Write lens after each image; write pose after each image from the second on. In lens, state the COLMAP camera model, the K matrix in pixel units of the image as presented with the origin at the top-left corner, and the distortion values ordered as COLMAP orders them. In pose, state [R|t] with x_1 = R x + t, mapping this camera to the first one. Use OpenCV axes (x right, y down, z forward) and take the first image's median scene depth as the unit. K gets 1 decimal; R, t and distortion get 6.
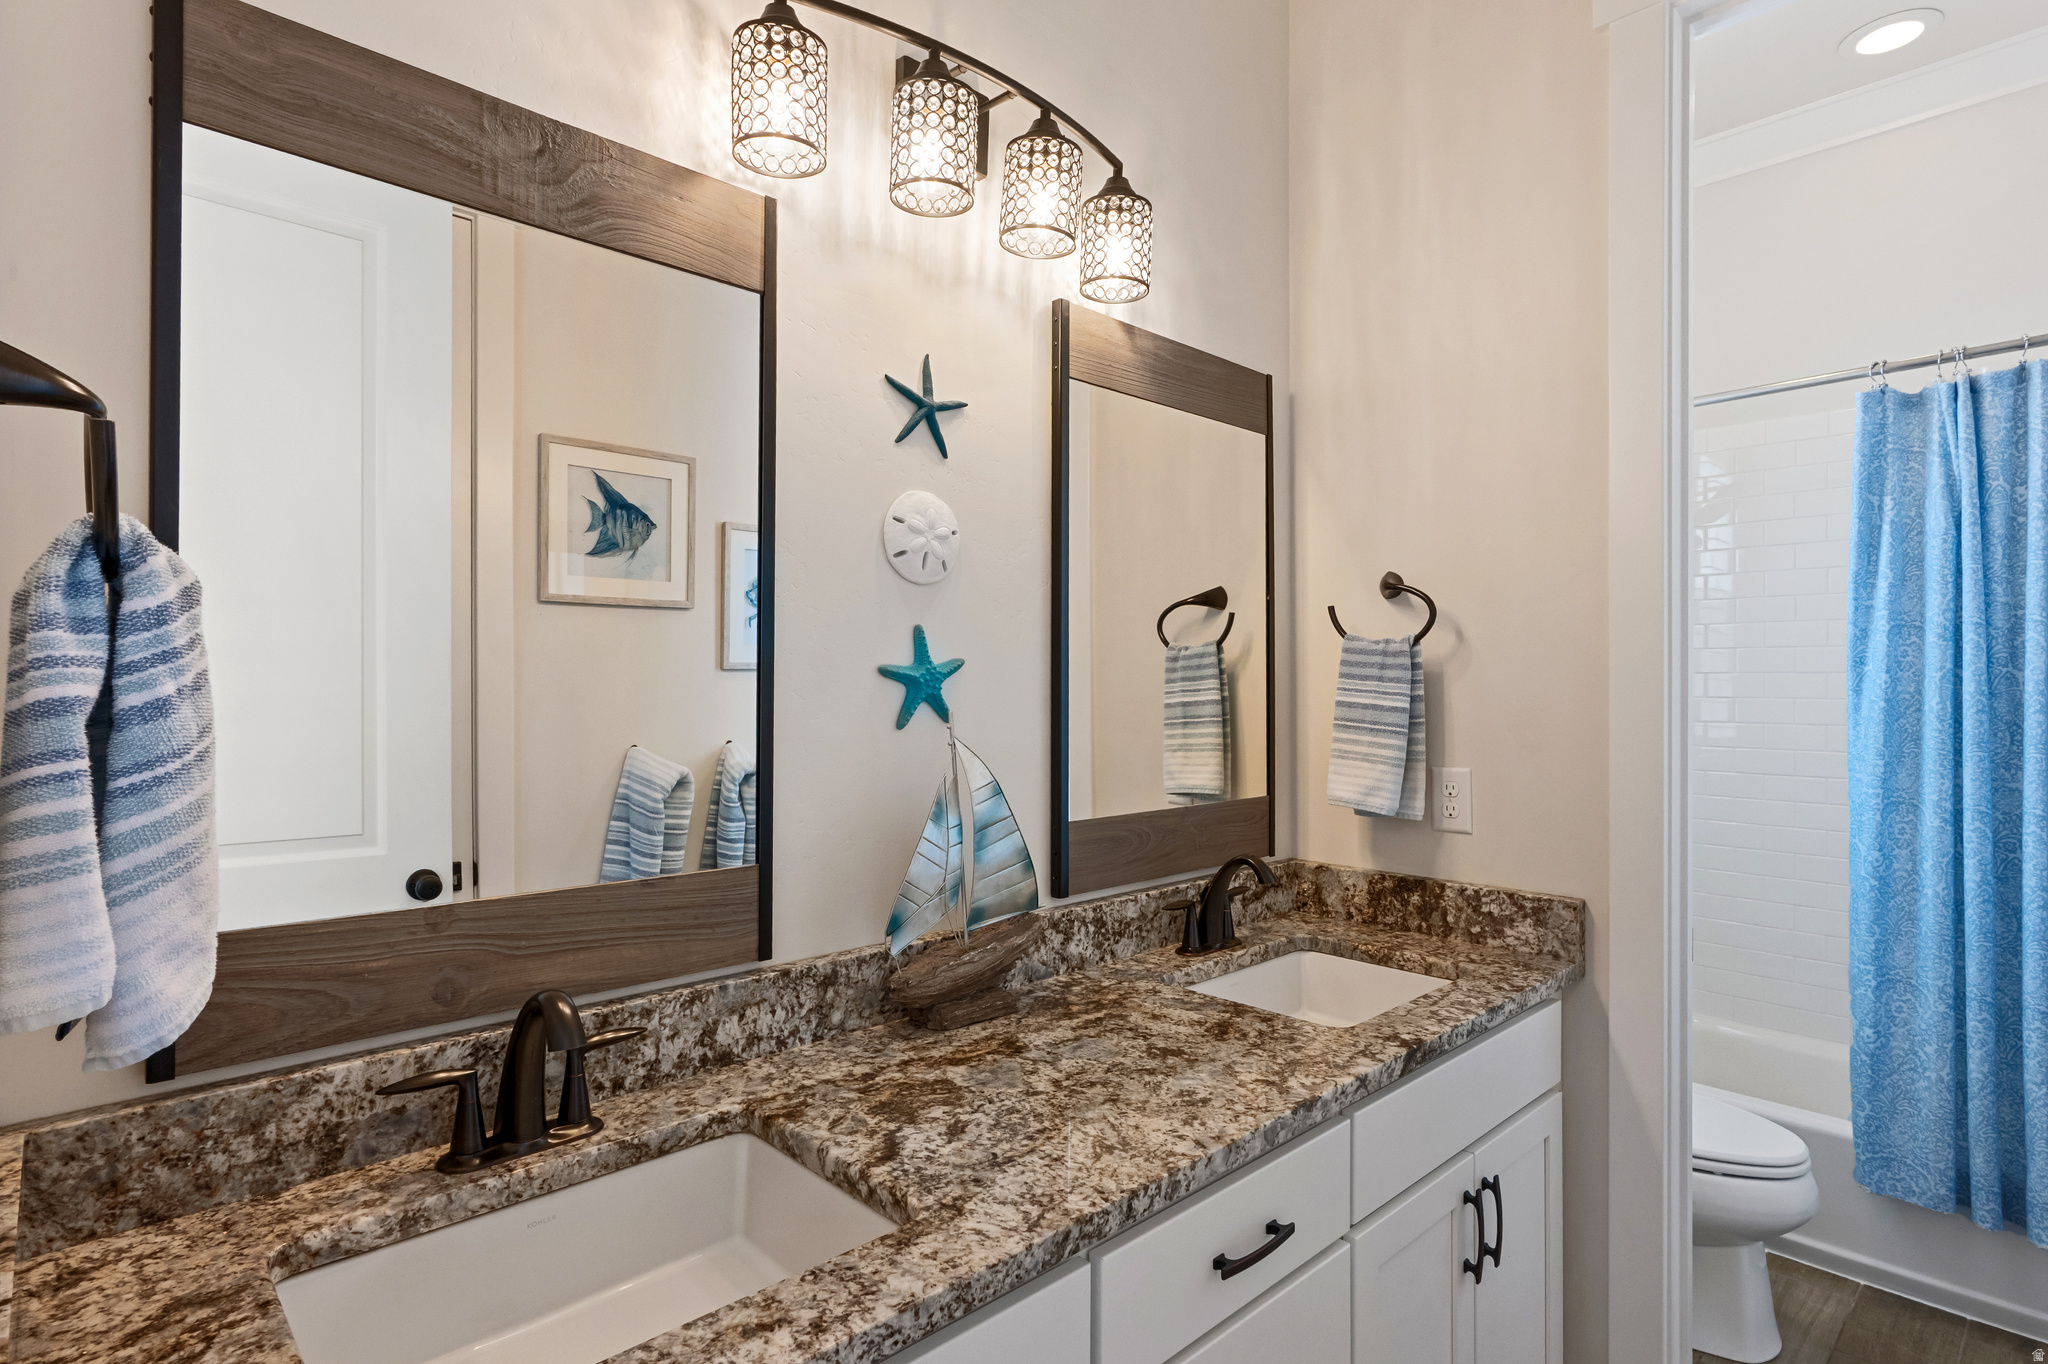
lens RADIAL K [[1023.6, 0, 1016.8], [0, 1023.6, 689.3], [0, 0, 1]] dist [0.000424, 0.001331]
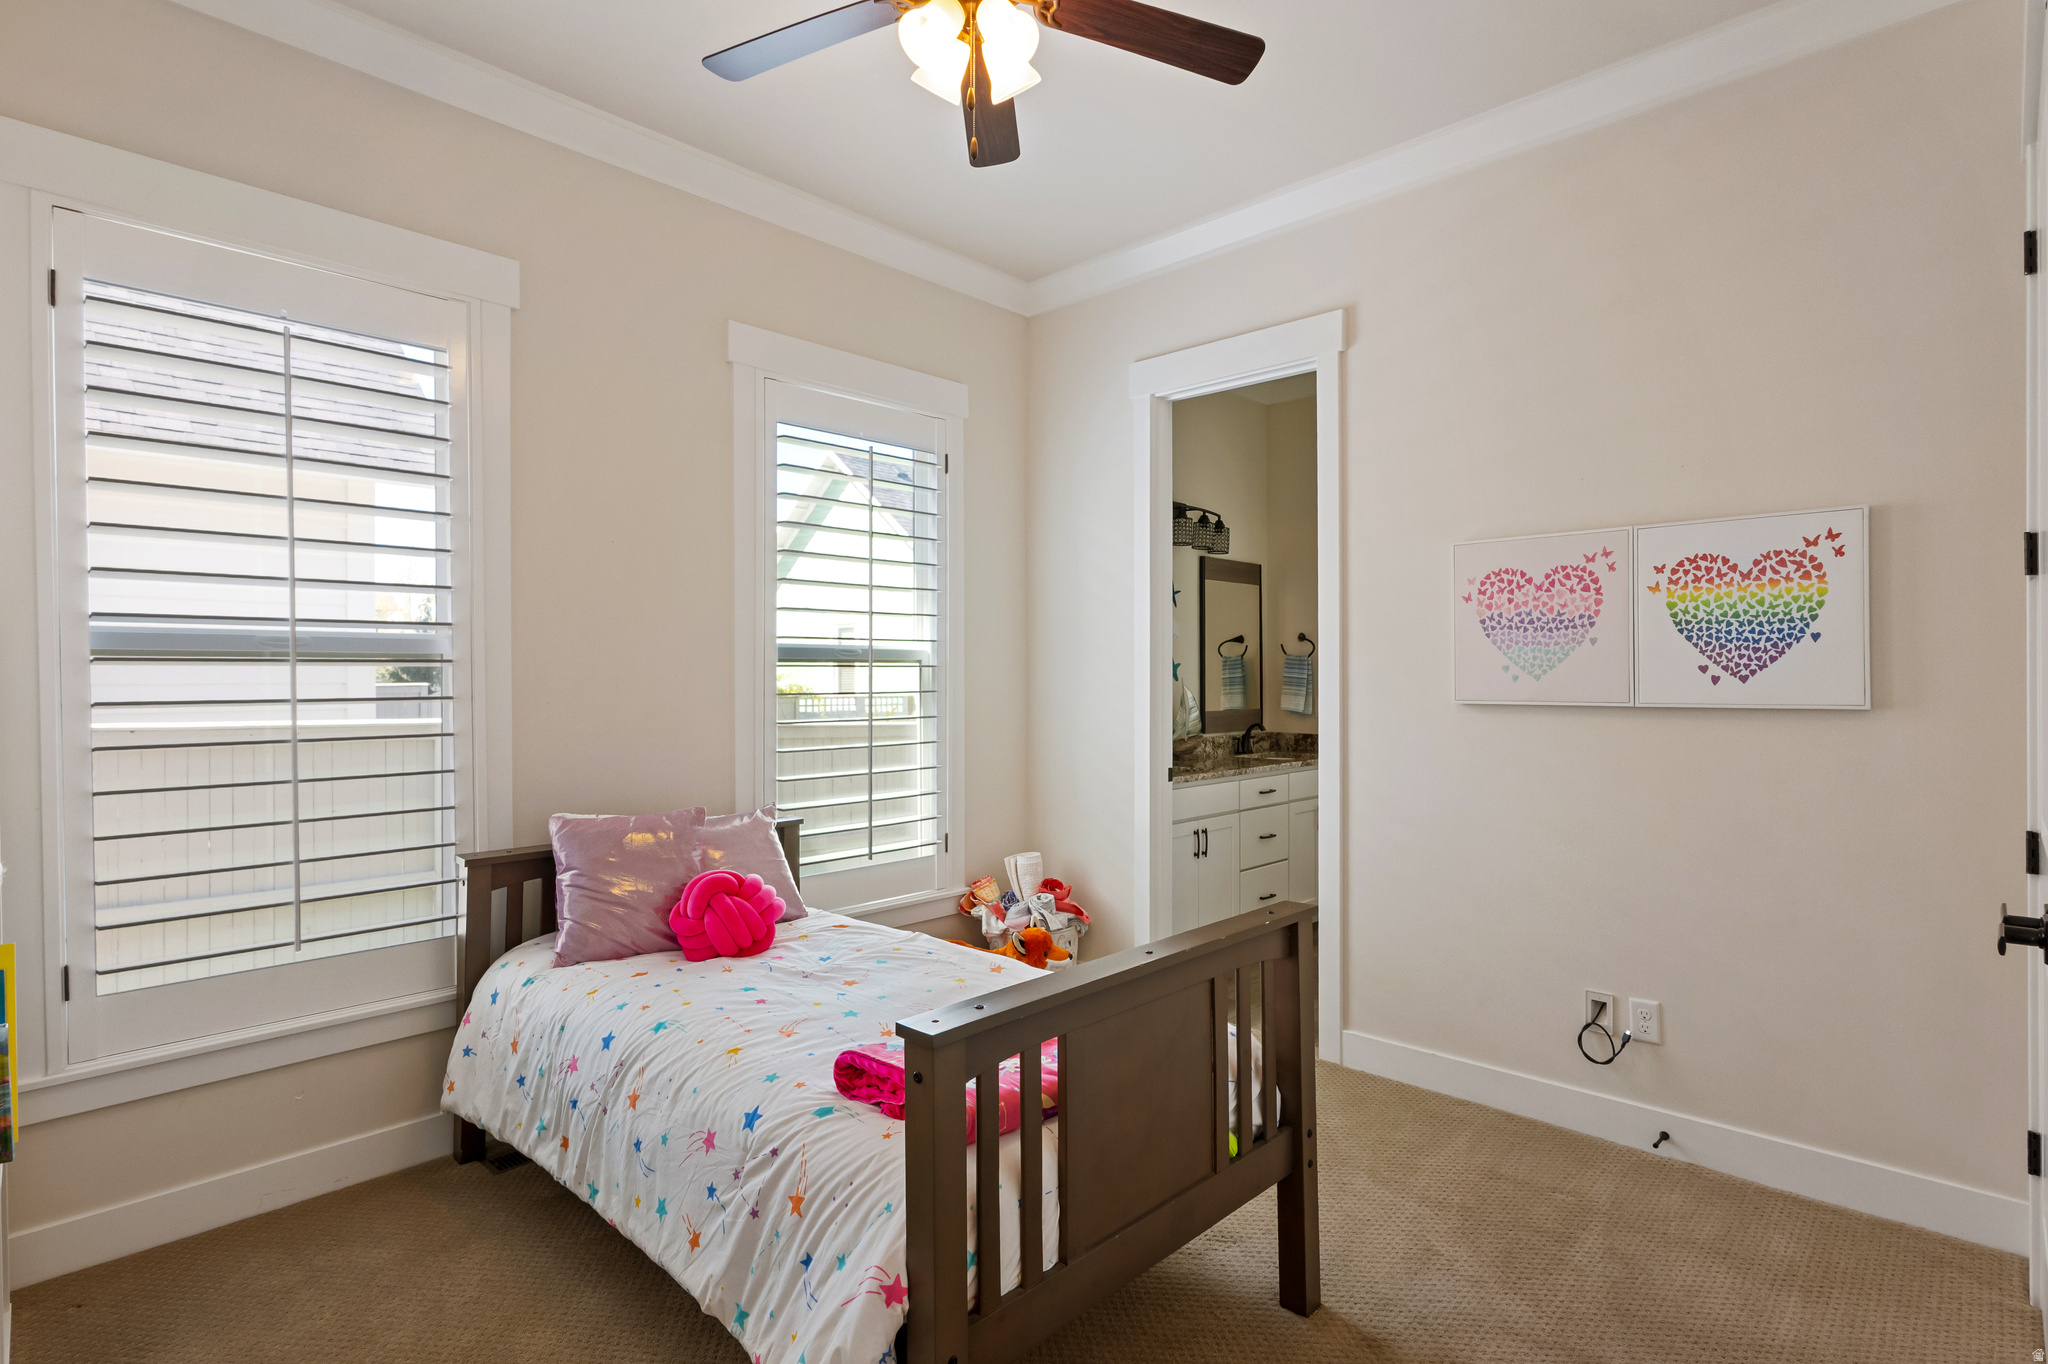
lens RADIAL K [[1023.6, 0, 1023.0], [0, 1023.6, 684.4], [0, 0, 1]] dist [0.000424, 0.001331]
pose [[0.998377, -0.010520, 0.055968, -0.812298], [0.010480, 0.999945, 0.001008, 0.034625], [-0.055976, -0.000420, 0.998432, -2.566167]]
